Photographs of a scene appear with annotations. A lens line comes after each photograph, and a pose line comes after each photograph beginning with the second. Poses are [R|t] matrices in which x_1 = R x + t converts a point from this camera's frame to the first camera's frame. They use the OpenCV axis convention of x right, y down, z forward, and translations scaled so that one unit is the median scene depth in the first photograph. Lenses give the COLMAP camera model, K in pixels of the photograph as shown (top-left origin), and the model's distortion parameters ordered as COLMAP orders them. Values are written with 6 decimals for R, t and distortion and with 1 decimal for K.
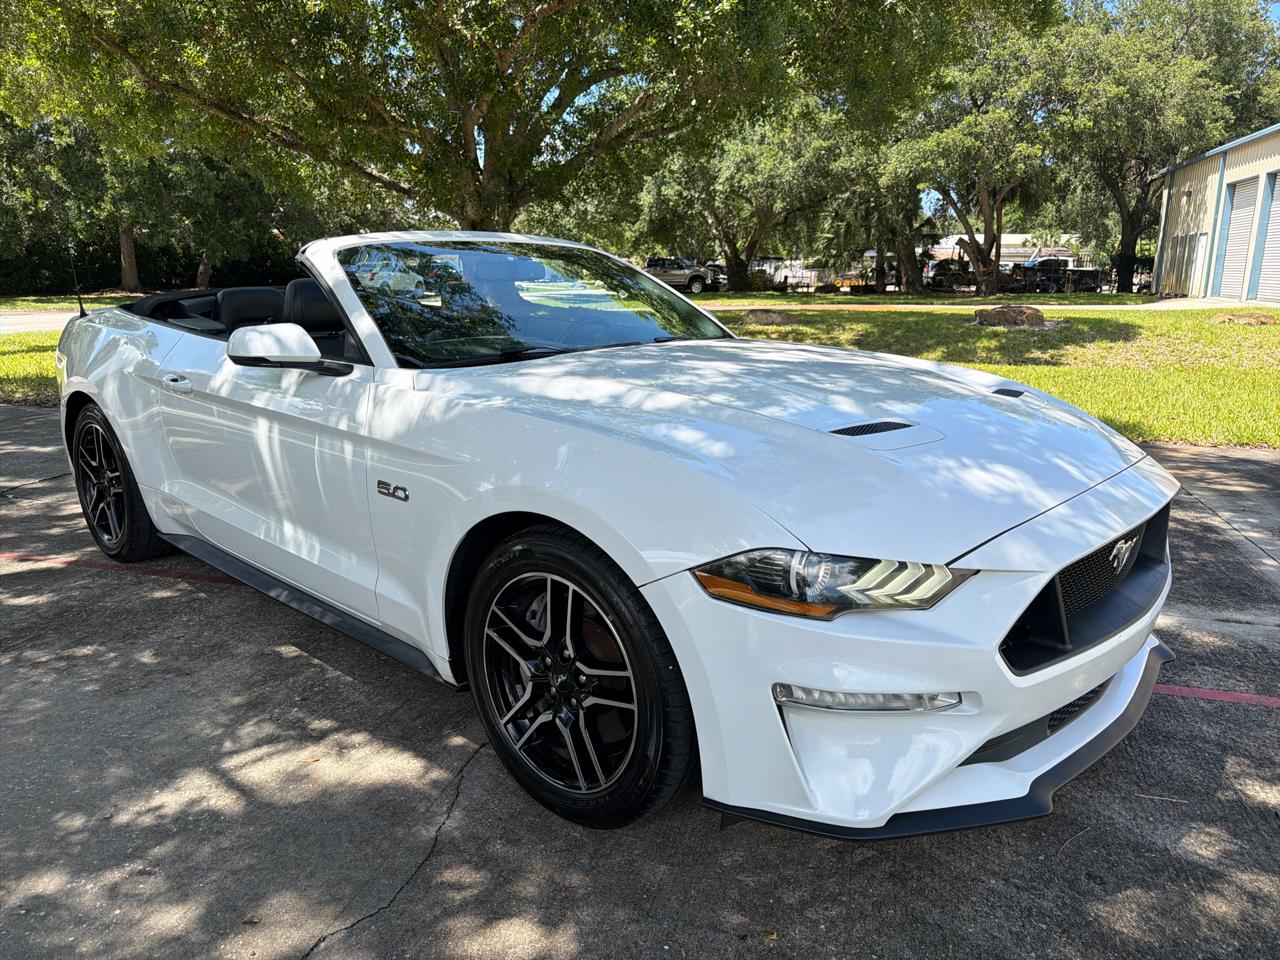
lens RADIAL K [[908.5, 0, 640.8], [0, 908.5, 484.8], [0, 0, 1]] dist [0.019309, -0.025331]
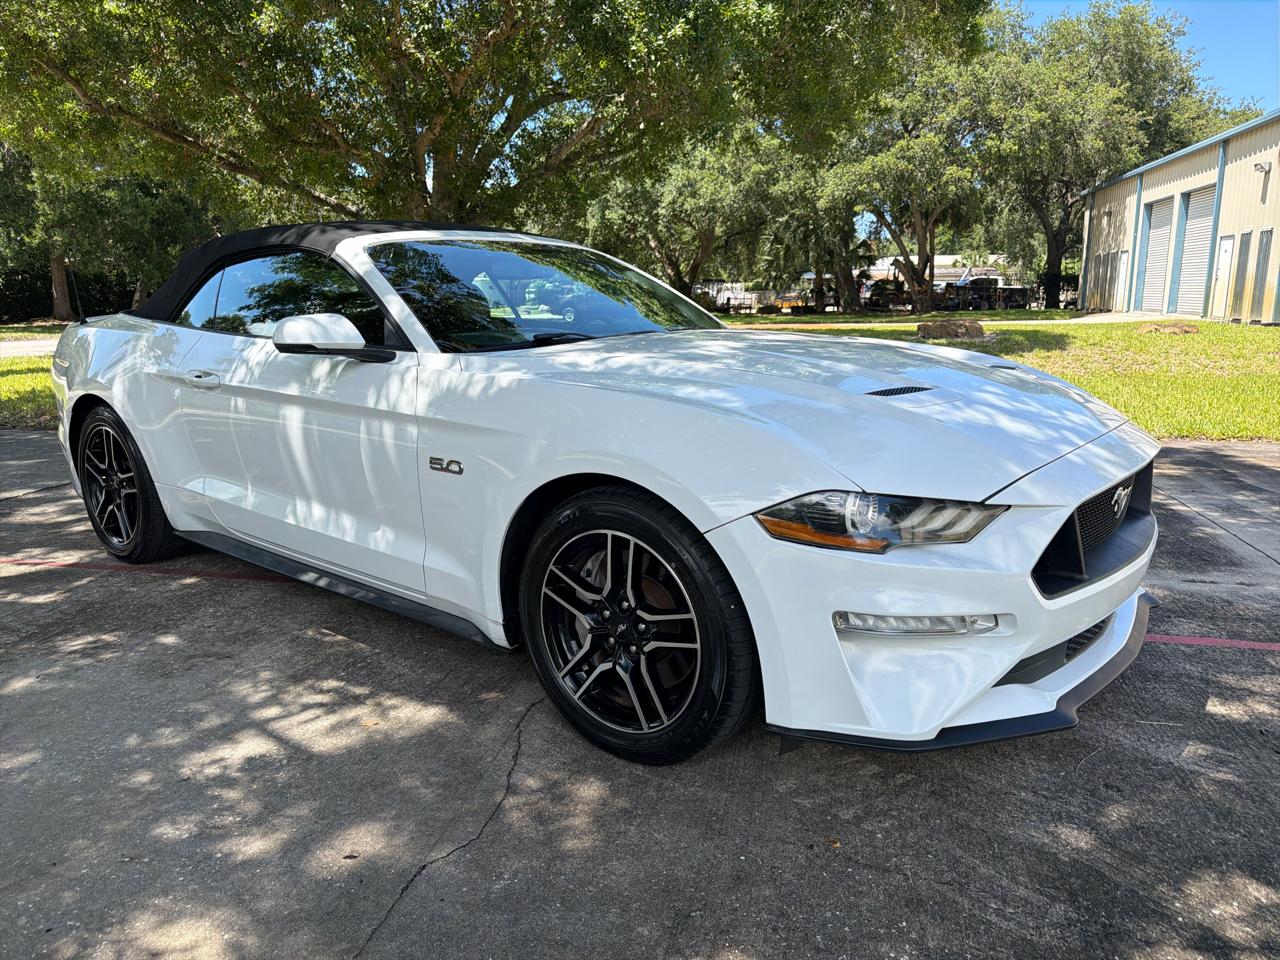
lens RADIAL K [[908.5, 0, 639.2], [0, 908.5, 484.7], [0, 0, 1]] dist [0.019309, -0.025331]
pose [[0.997924, -0.023741, 0.059873, -0.016831], [0.025292, 0.999360, -0.025288, 0.009407], [-0.059234, 0.026749, 0.997886, -0.010684]]
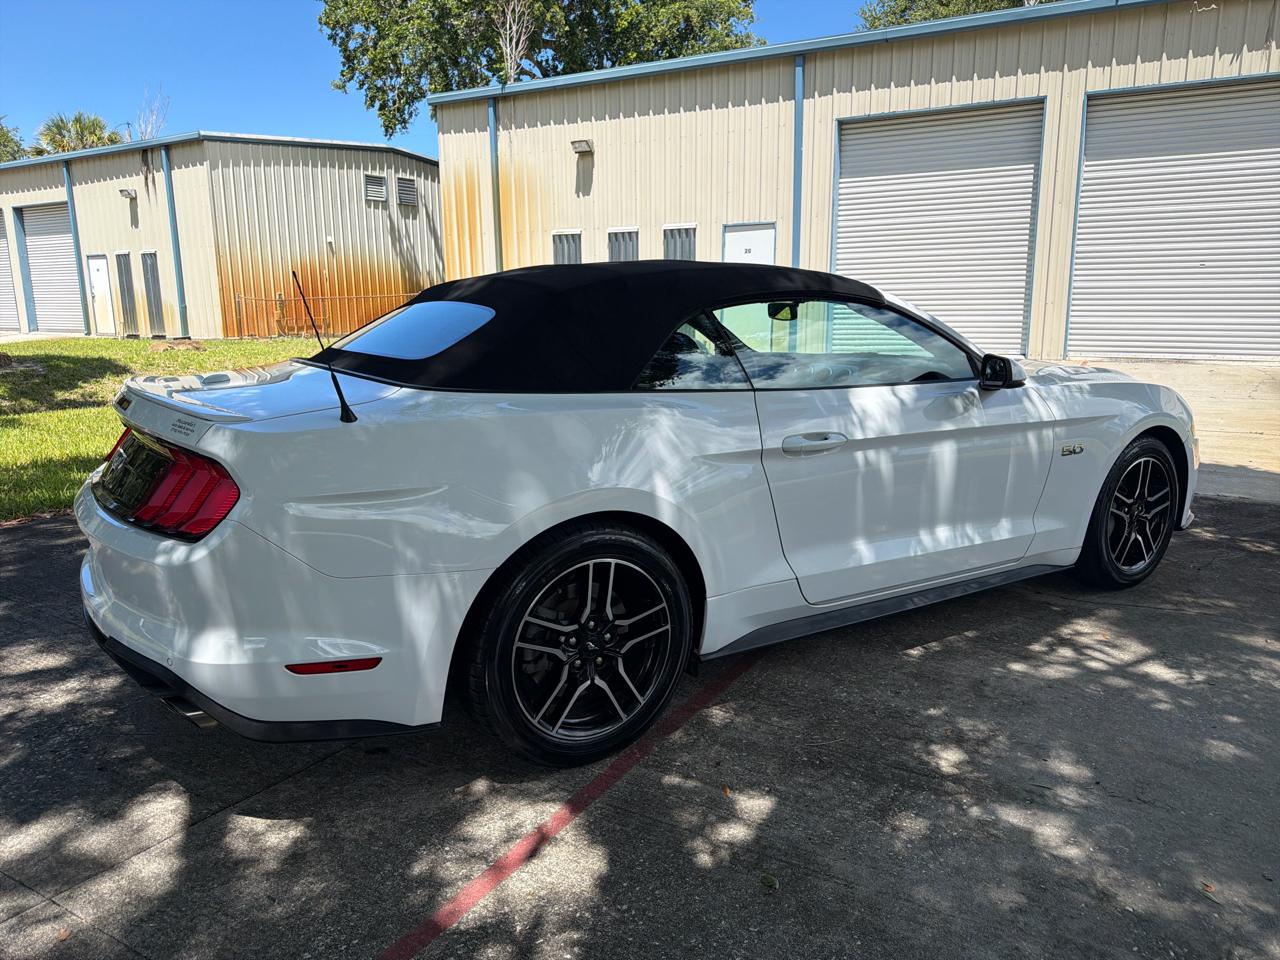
lens RADIAL K [[908.5, 0, 646.1], [0, 908.5, 481.7], [0, 0, 1]] dist [0.019309, -0.025331]
pose [[0.235438, -0.193057, 0.952522, -0.291959], [0.227212, 0.963847, 0.139192, -0.048944], [-0.944957, 0.183653, 0.270791, 0.192634]]
